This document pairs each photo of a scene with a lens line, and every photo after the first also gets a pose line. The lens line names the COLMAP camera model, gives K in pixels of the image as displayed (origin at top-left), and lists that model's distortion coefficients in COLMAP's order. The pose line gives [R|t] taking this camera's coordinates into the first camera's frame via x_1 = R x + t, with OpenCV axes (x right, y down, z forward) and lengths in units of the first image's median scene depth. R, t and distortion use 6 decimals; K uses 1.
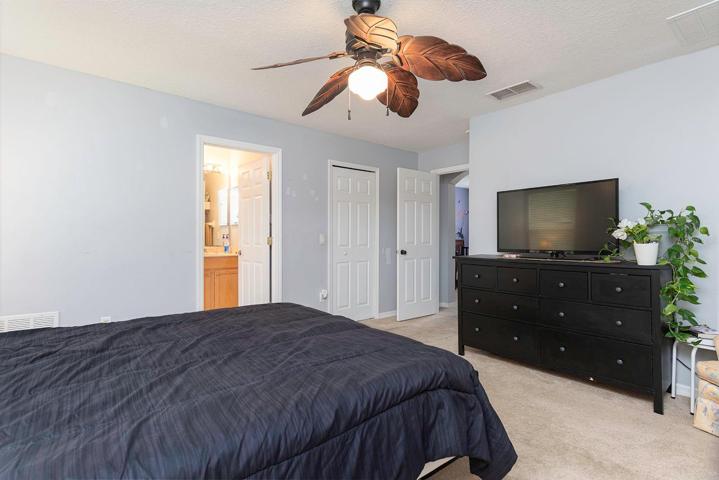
lens RADIAL K [[369.8, 0, 360.6], [0, 369.8, 236.8], [0, 0, 1]] dist [-0.001497, -0.000477]
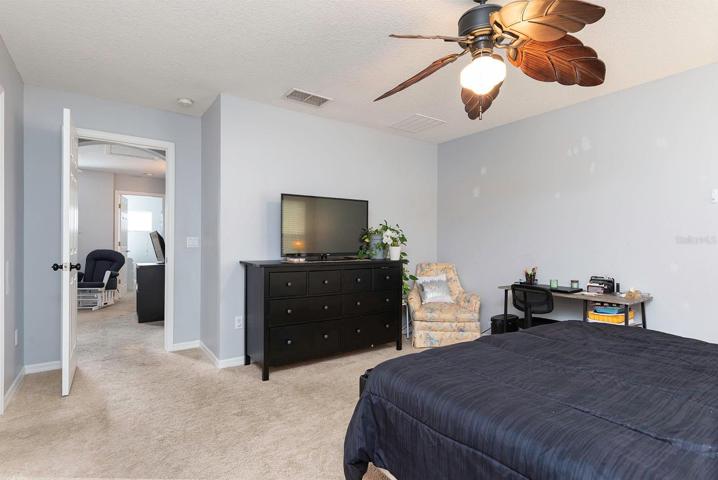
lens RADIAL K [[366.6, 0, 360.0], [0, 366.6, 250.2], [0, 0, 1]] dist [0.000274, -0.000046]
pose [[0.044331, -0.005729, 0.999000, -0.618687], [-0.002950, 0.999978, 0.005865, 0.020042], [-0.999013, -0.003207, 0.044313, 0.836369]]
